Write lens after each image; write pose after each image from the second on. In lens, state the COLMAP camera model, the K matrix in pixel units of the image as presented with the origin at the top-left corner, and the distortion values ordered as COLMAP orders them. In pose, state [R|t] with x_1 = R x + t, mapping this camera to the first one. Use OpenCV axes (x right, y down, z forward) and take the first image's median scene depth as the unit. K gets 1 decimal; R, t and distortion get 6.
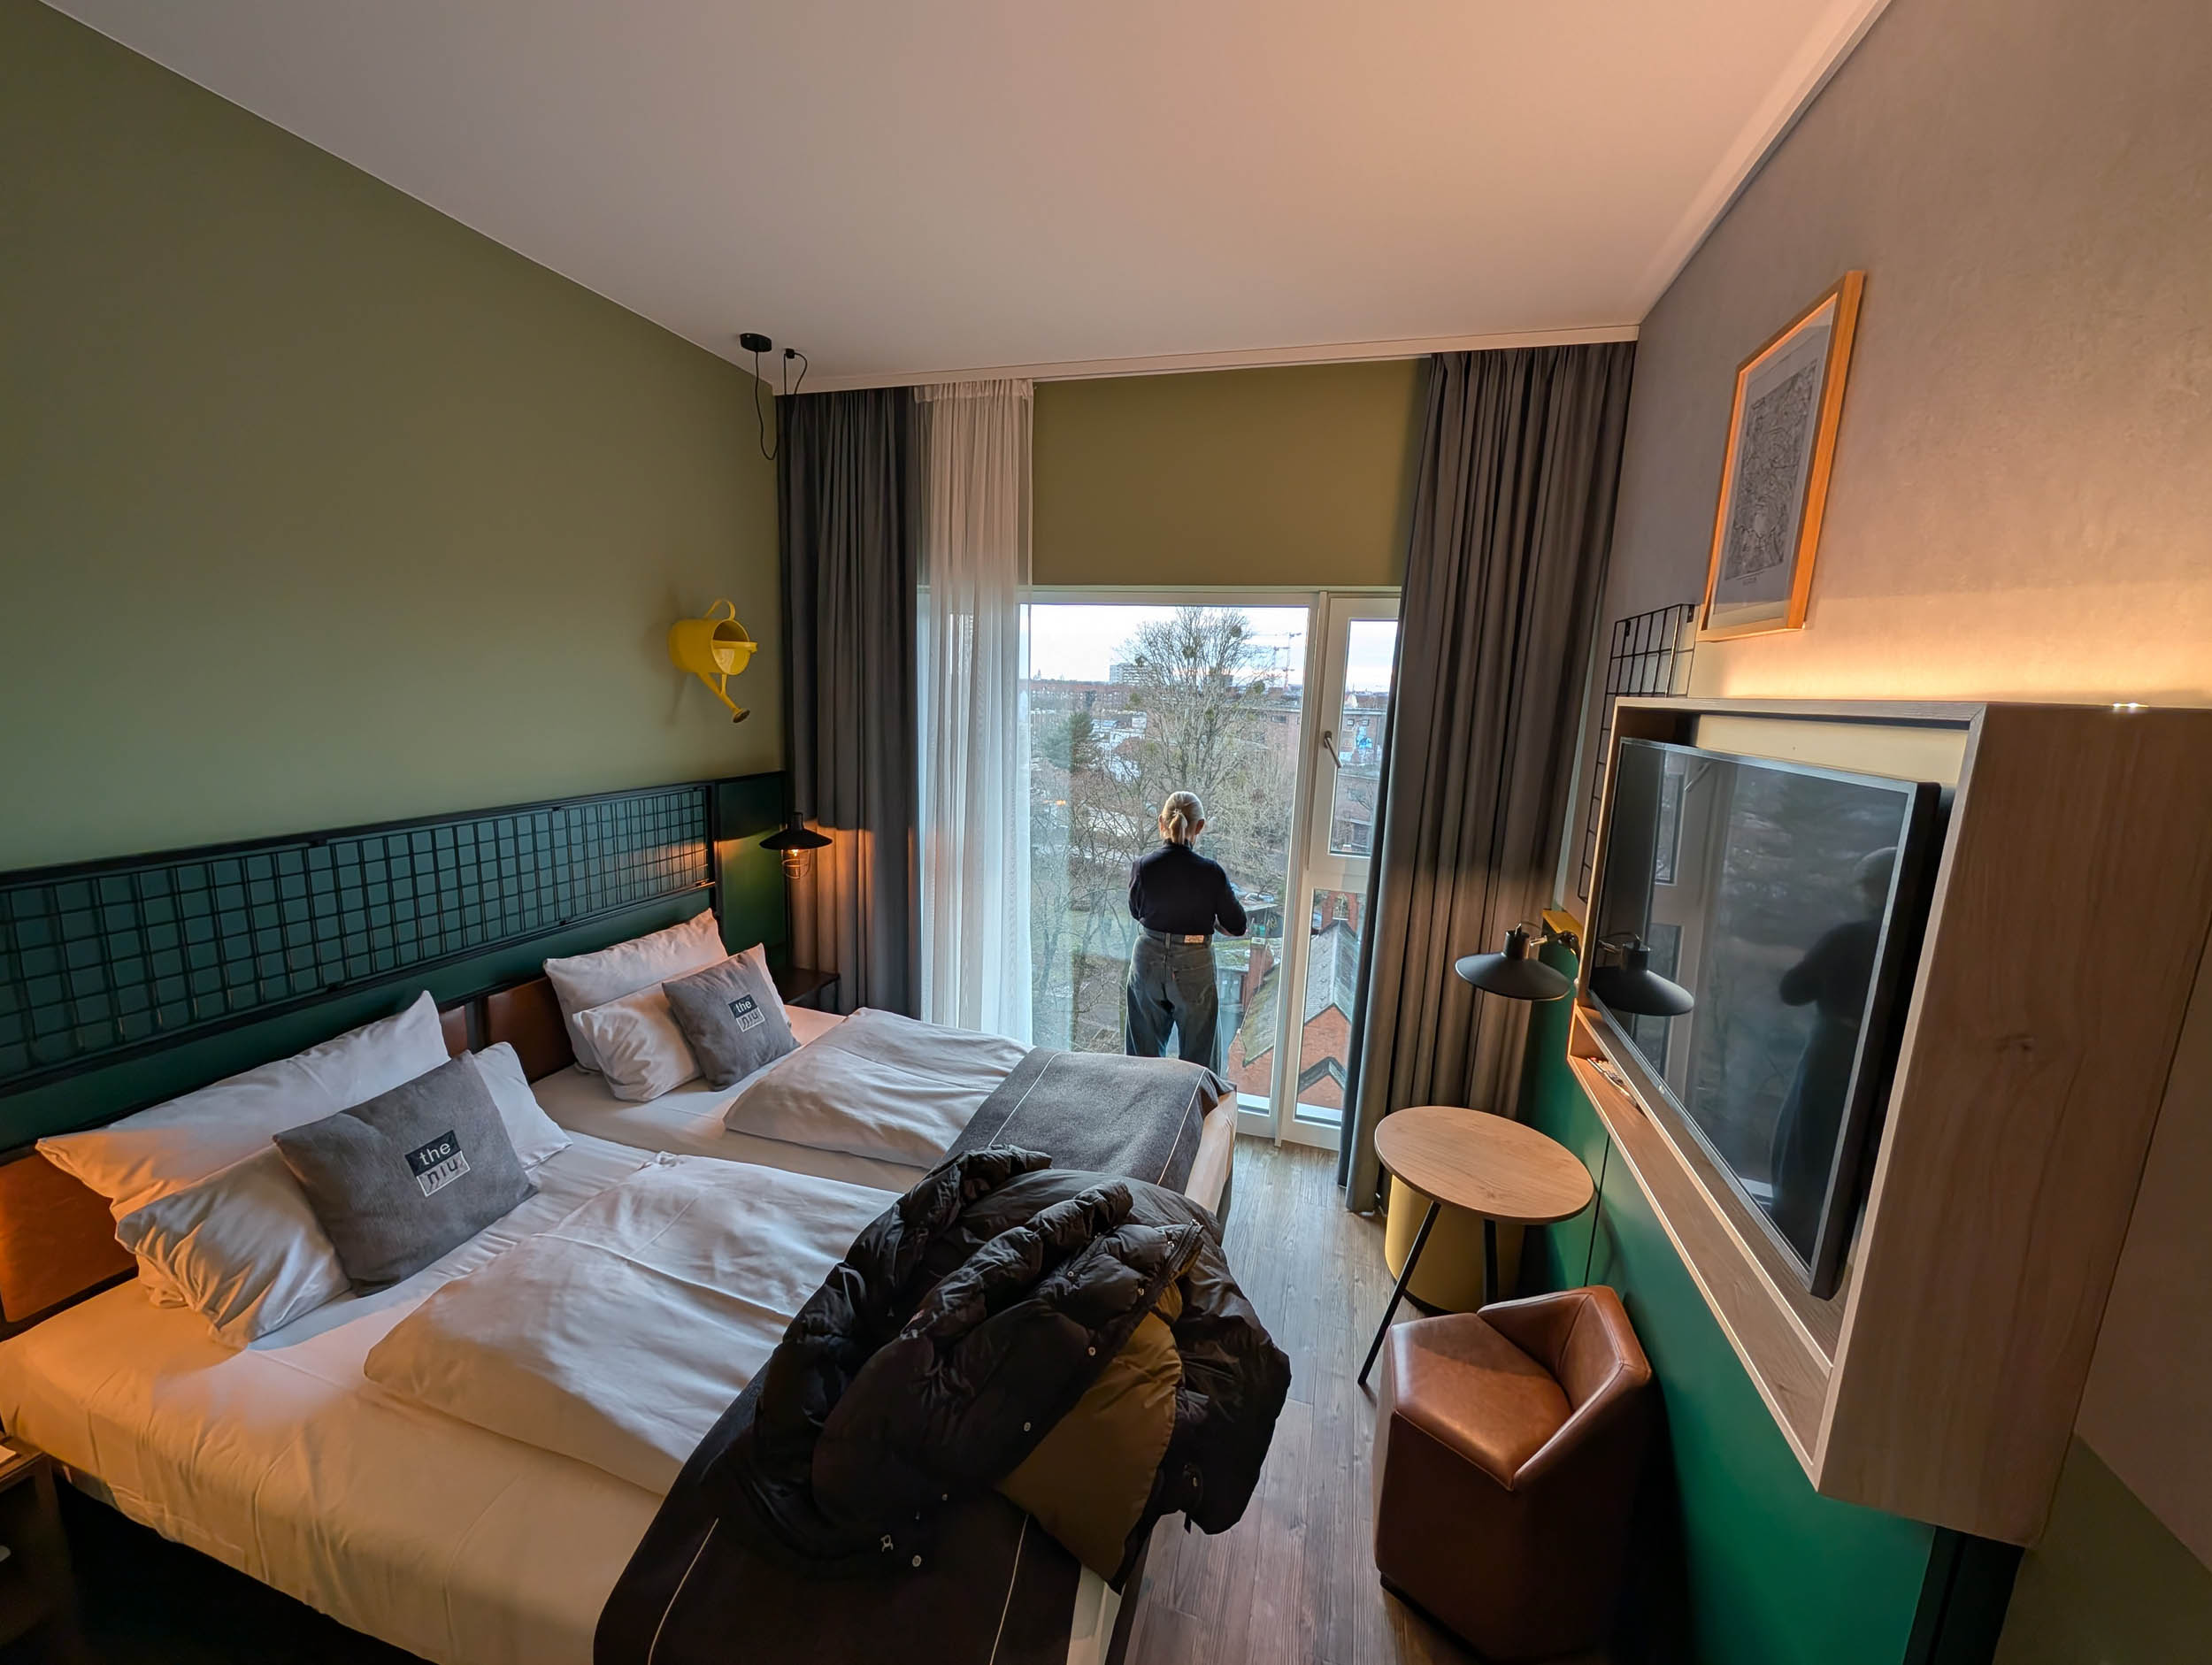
lens RADIAL K [[836.7, 0, 1106.0], [0, 836.7, 832.5], [0, 0, 1]] dist [0.000401, -0.000084]
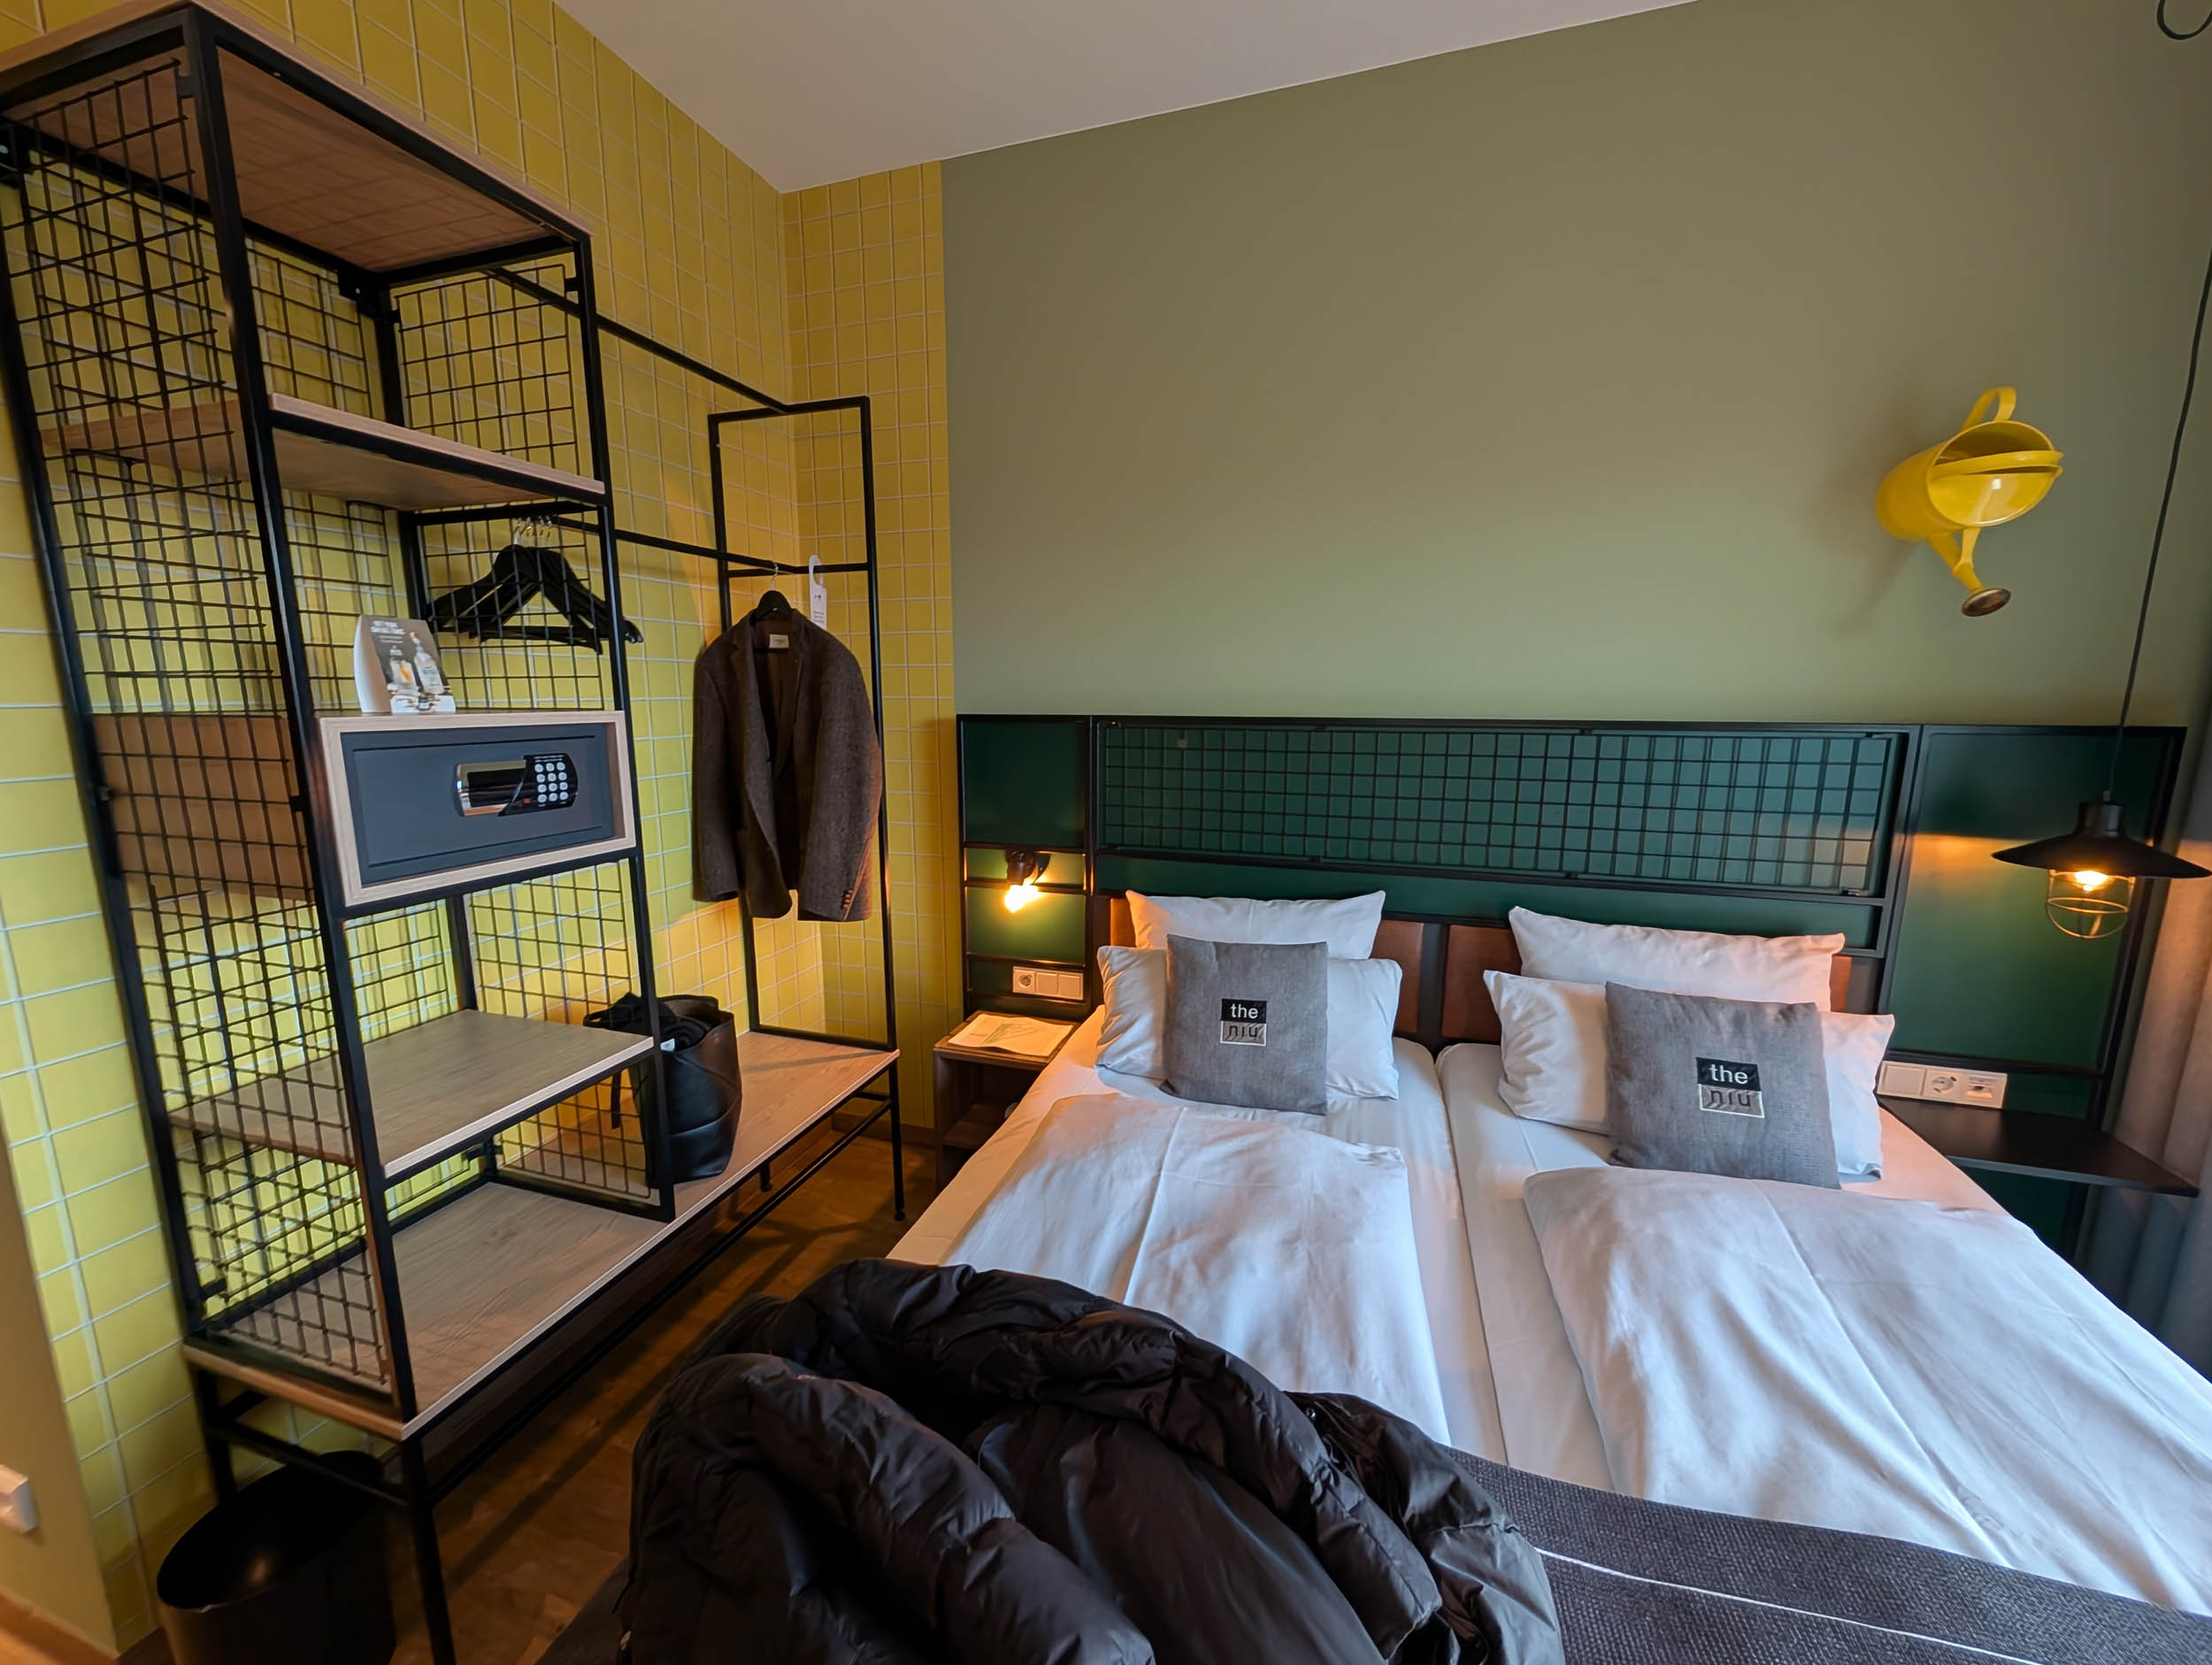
lens RADIAL K [[836.7, 0, 1106.0], [0, 836.7, 832.5], [0, 0, 1]] dist [0.000401, -0.000084]
pose [[-0.018847, 0.122855, -0.992246, 0.174672], [-0.176641, 0.976402, 0.124248, 0.052883], [0.984095, 0.177613, 0.003299, 0.644324]]
